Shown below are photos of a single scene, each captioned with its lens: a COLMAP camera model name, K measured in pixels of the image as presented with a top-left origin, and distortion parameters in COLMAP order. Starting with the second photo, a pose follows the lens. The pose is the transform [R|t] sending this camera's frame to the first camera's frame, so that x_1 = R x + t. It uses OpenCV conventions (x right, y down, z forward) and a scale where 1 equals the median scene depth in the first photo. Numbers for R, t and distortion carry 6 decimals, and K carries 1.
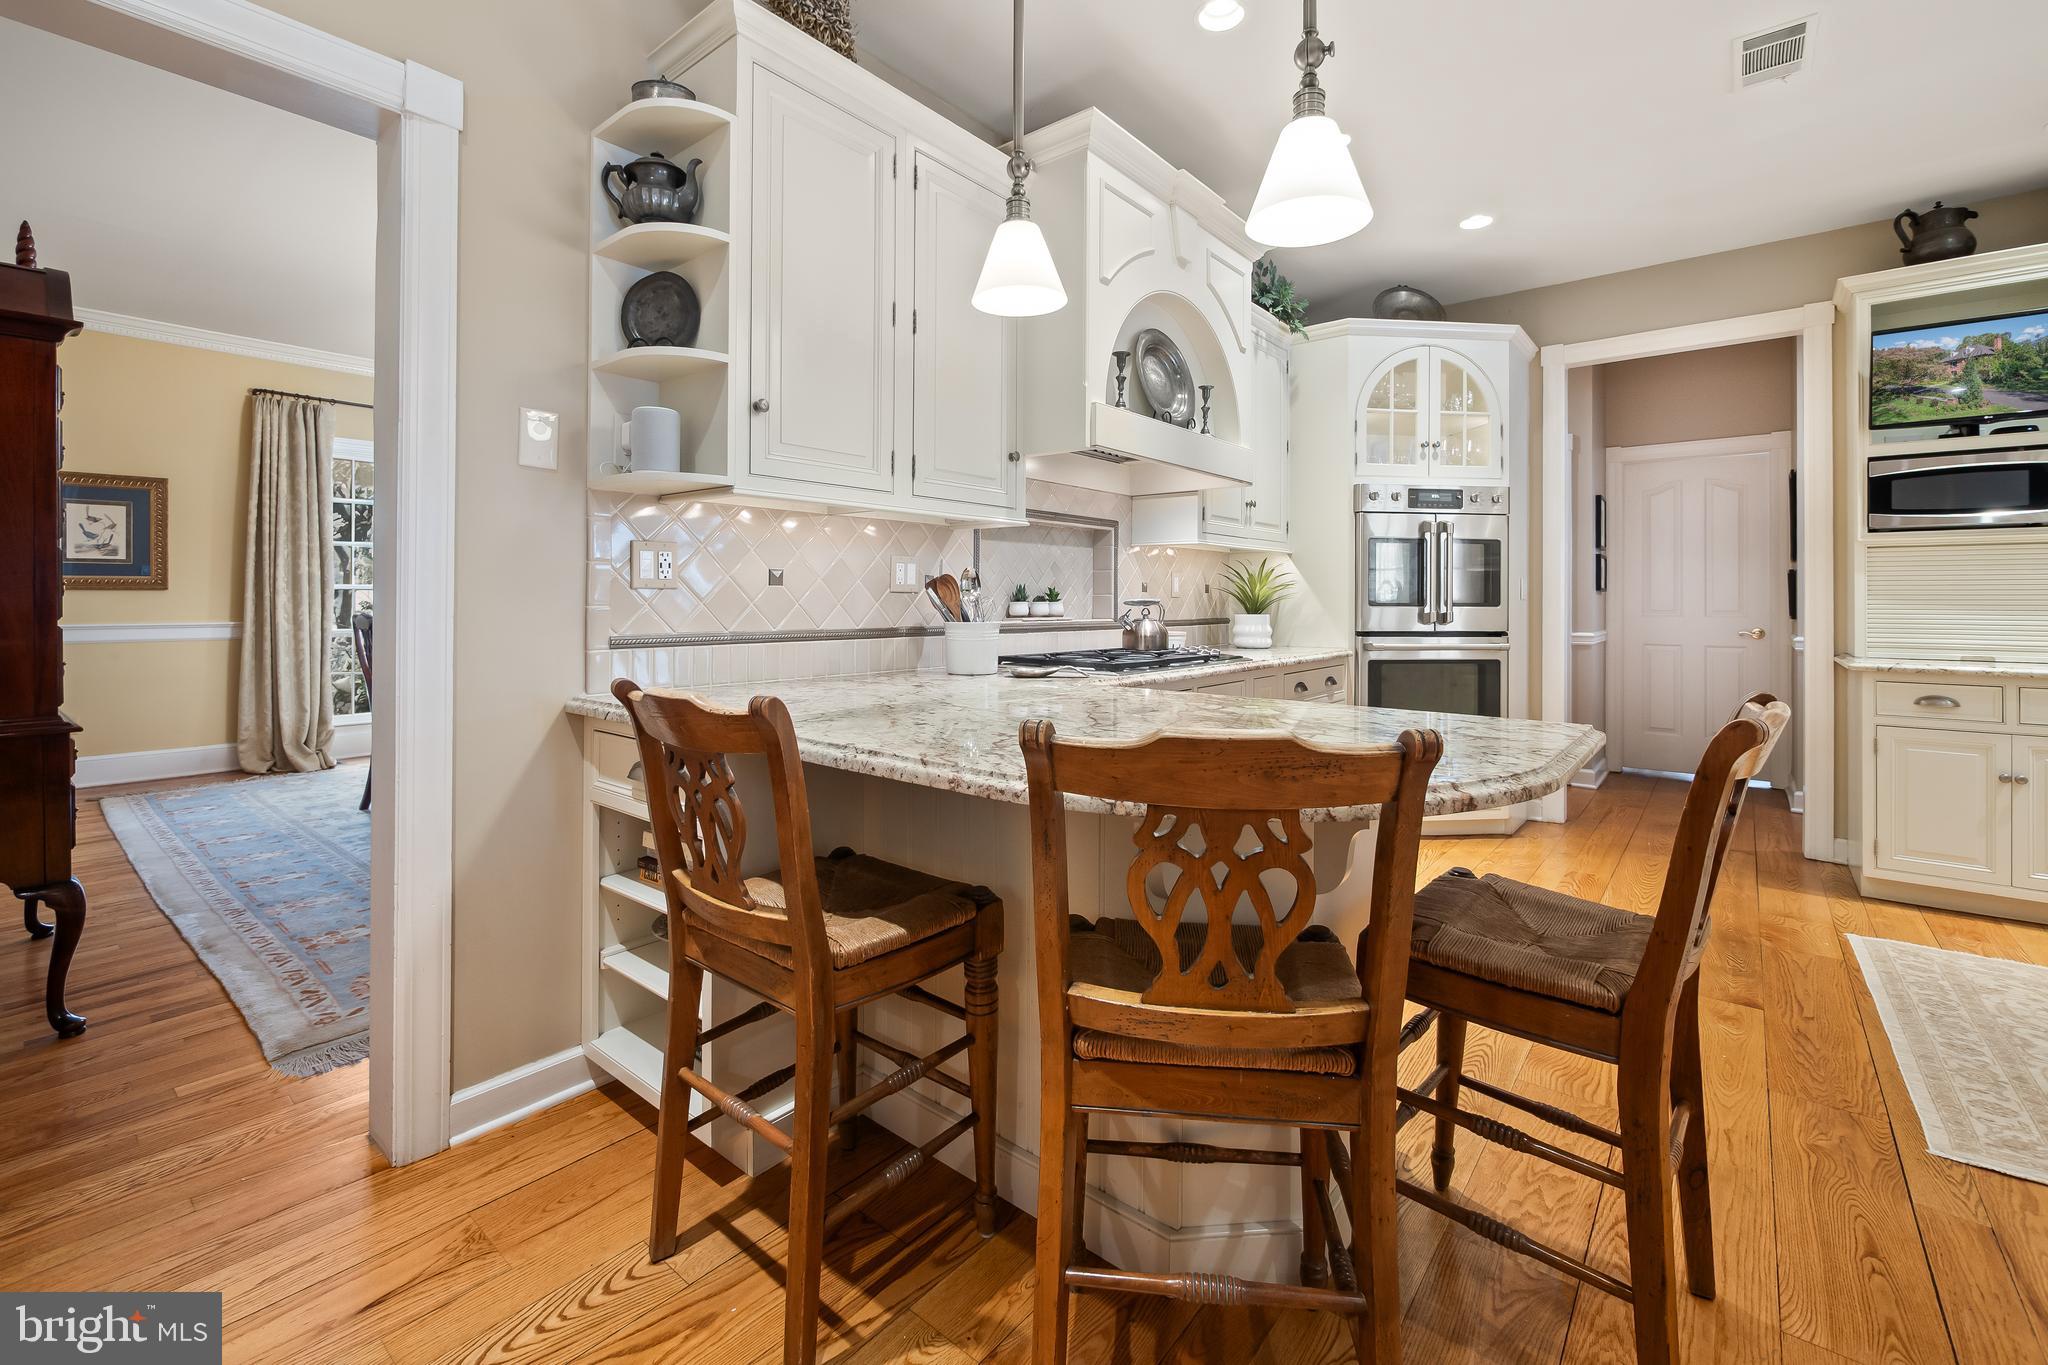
lens RADIAL K [[862.2, 0, 1029.0], [0, 862.2, 595.1], [0, 0, 1]] dist [-0.001254, -0.000021]
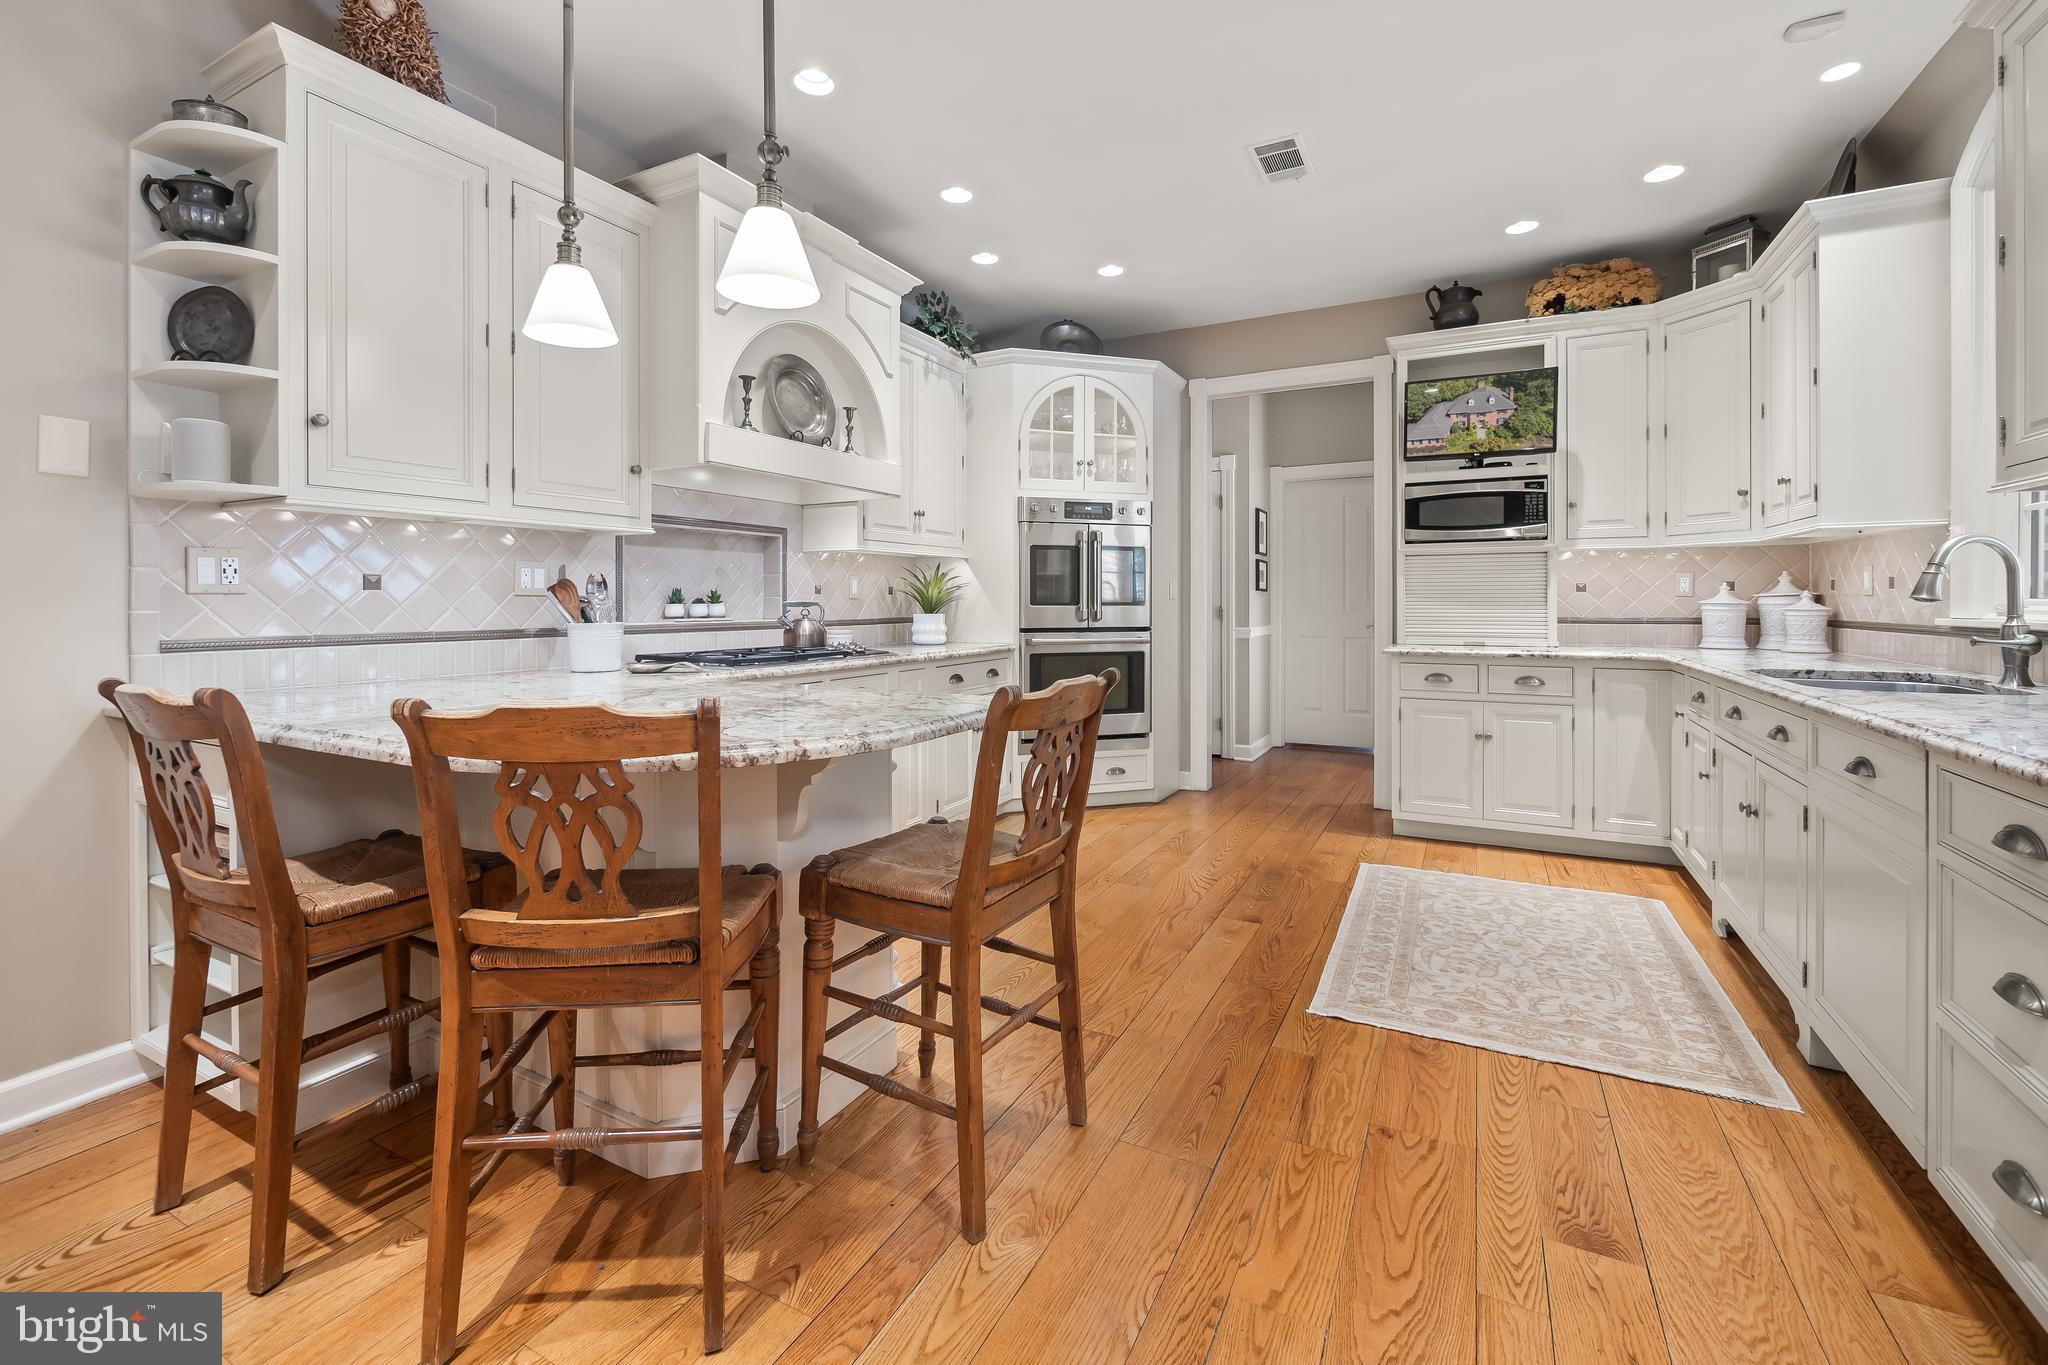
lens RADIAL K [[863.8, 0, 1021.7], [0, 863.8, 604.7], [0, 0, 1]] dist [-0.001986, -0.000328]
pose [[0.980918, -0.006661, 0.194307, 0.275167], [0.004710, 0.999934, 0.010499, -0.000469], [-0.194364, -0.009383, 0.980885, -0.173355]]
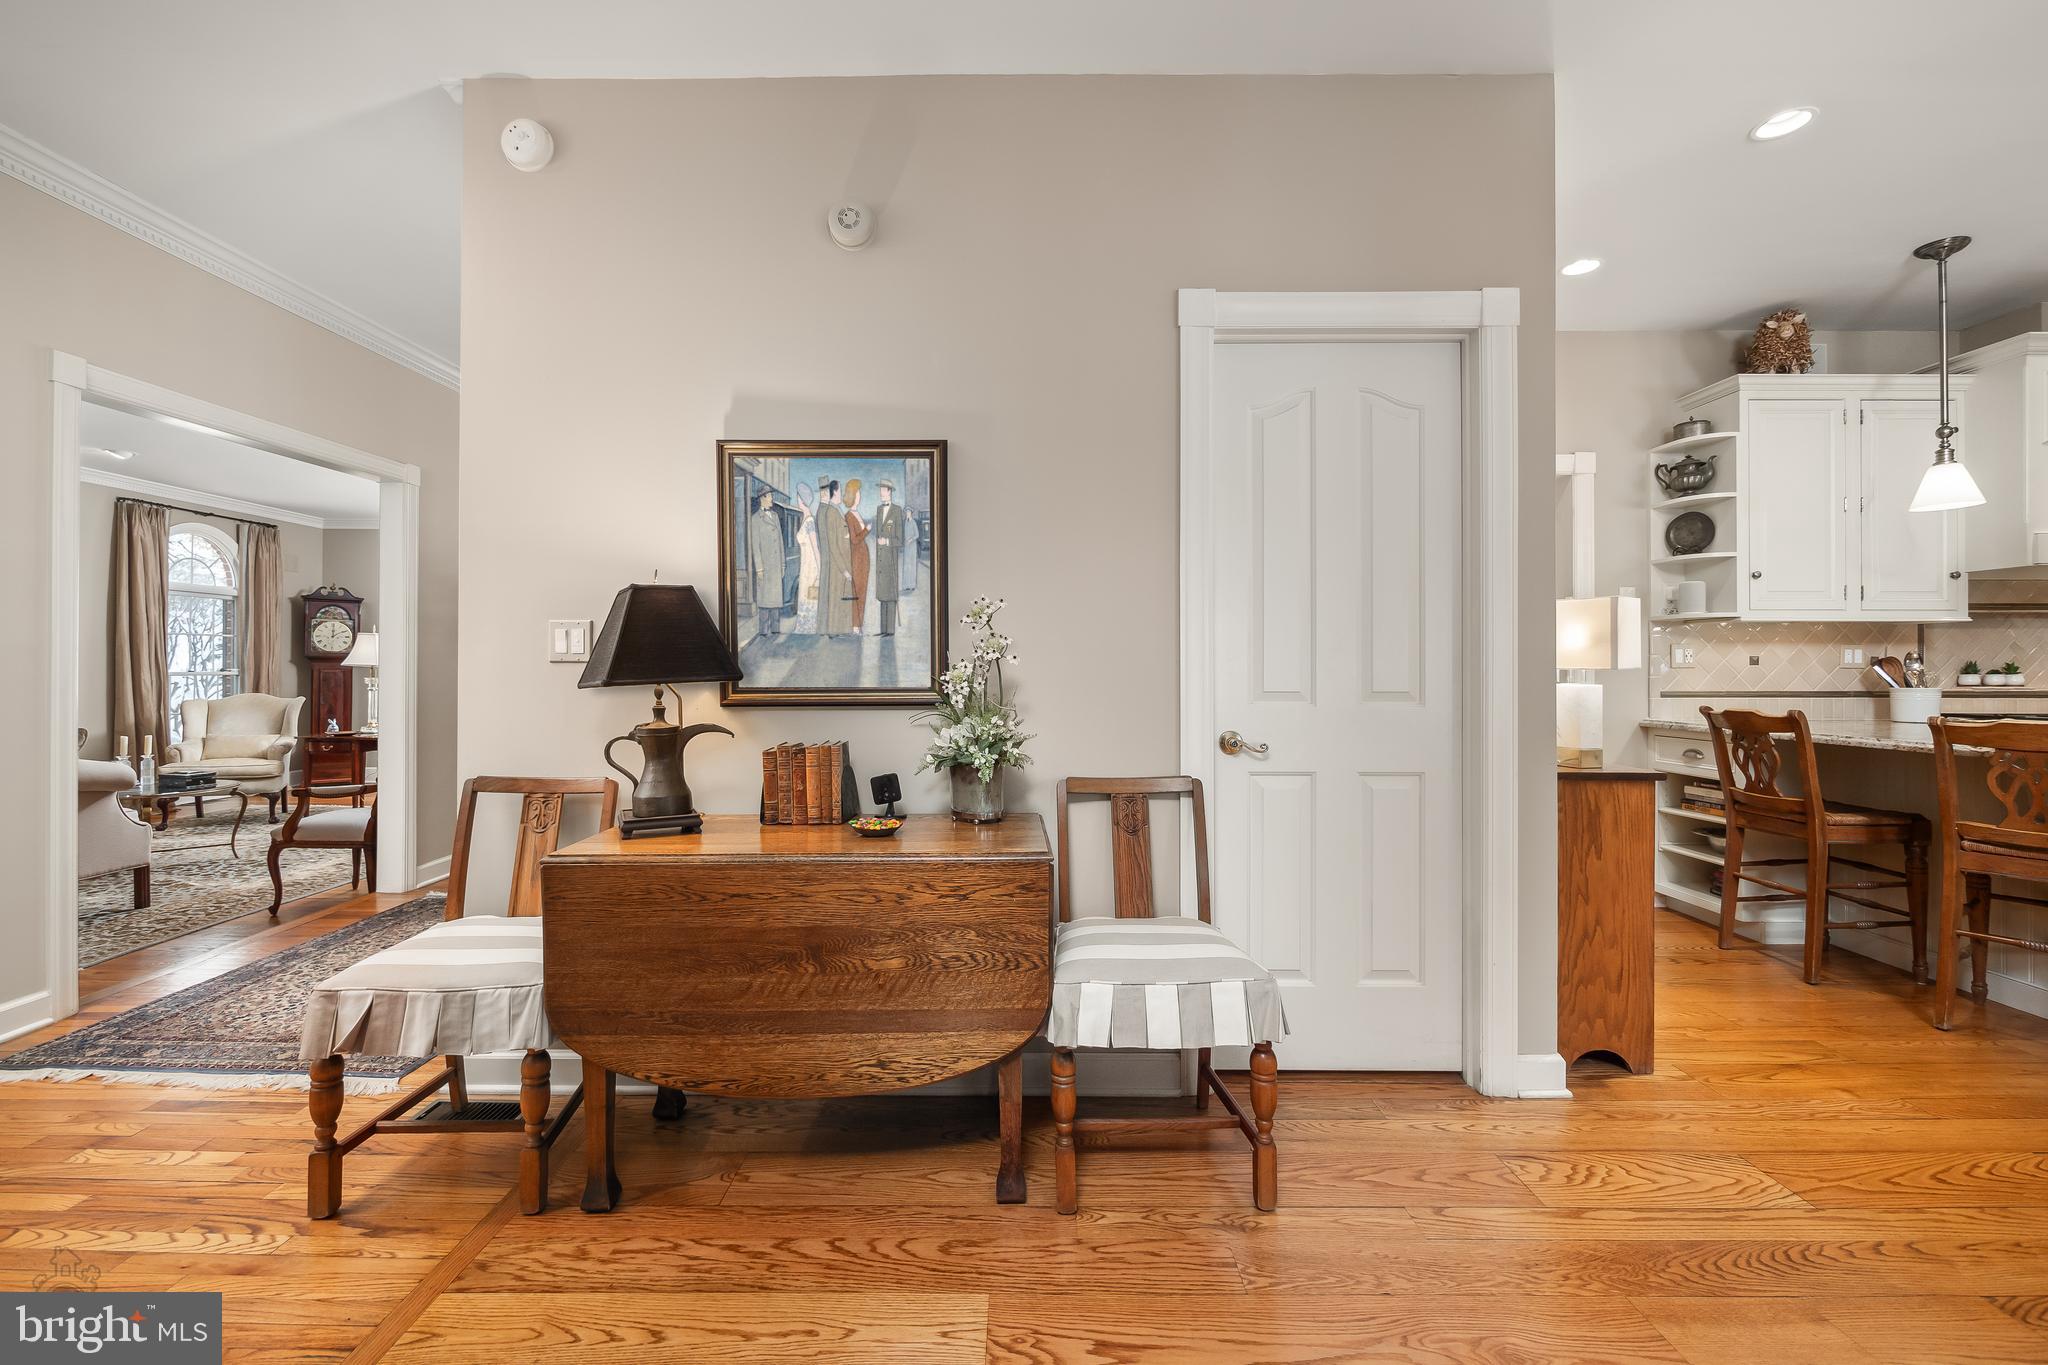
lens RADIAL K [[858.4, 0, 1018.3], [0, 858.4, 665.0], [0, 0, 1]] dist [-0.000117, -0.000007]
pose [[0.630428, -0.007271, -0.776213, 0.123553], [0.005989, 0.999972, -0.004503, -0.012387], [0.776224, -0.001810, 0.630454, -1.303047]]
